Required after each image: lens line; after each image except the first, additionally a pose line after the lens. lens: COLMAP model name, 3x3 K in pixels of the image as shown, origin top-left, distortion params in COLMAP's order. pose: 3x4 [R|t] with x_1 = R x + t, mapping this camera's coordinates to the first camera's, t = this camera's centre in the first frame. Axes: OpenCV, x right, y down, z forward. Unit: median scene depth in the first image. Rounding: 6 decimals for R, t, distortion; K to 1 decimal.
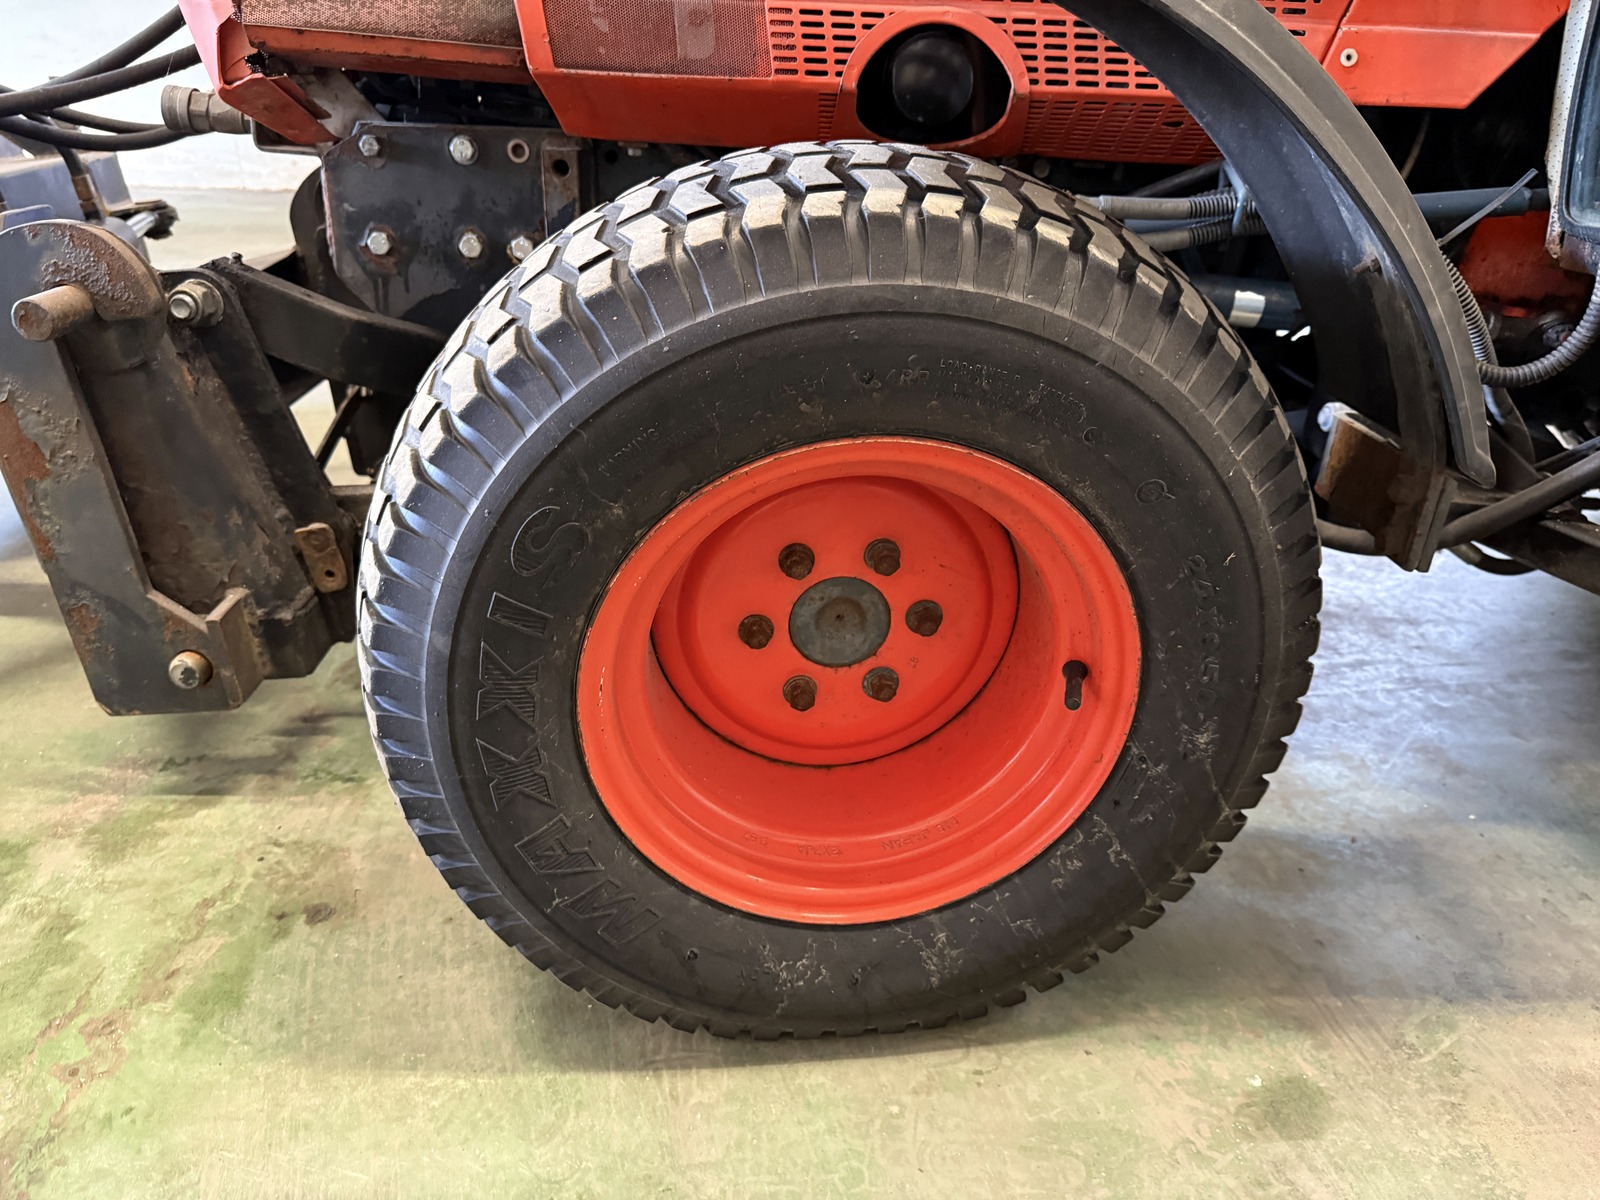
lens RADIAL K [[1143.1, 0, 797.8], [0, 1143.1, 597.3], [0, 0, 1]] dist [0.004998, -0.024672]
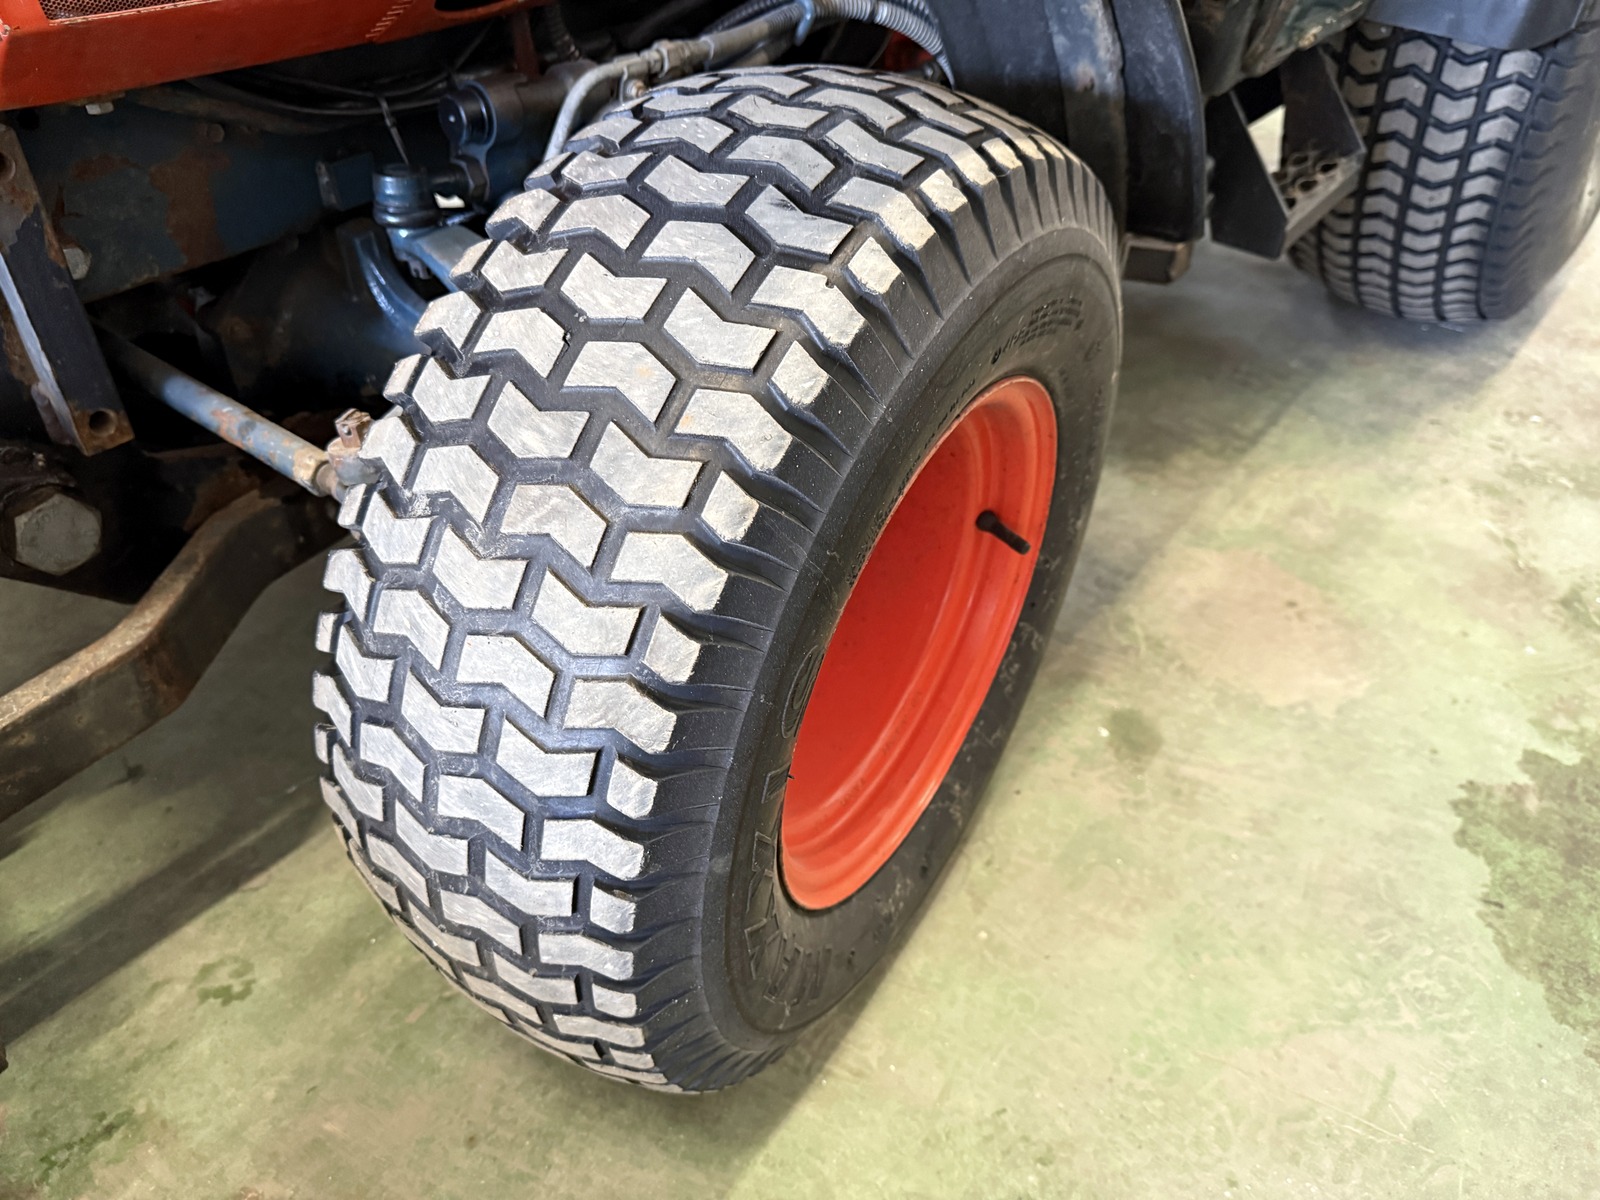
lens RADIAL K [[1143.1, 0, 796.9], [0, 1143.1, 601.0], [0, 0, 1]] dist [0.004998, -0.024672]
pose [[0.628266, -0.505677, 0.591246, -0.517560], [0.343501, 0.862171, 0.372383, -0.314175], [-0.698061, -0.030862, 0.715373, 0.316510]]
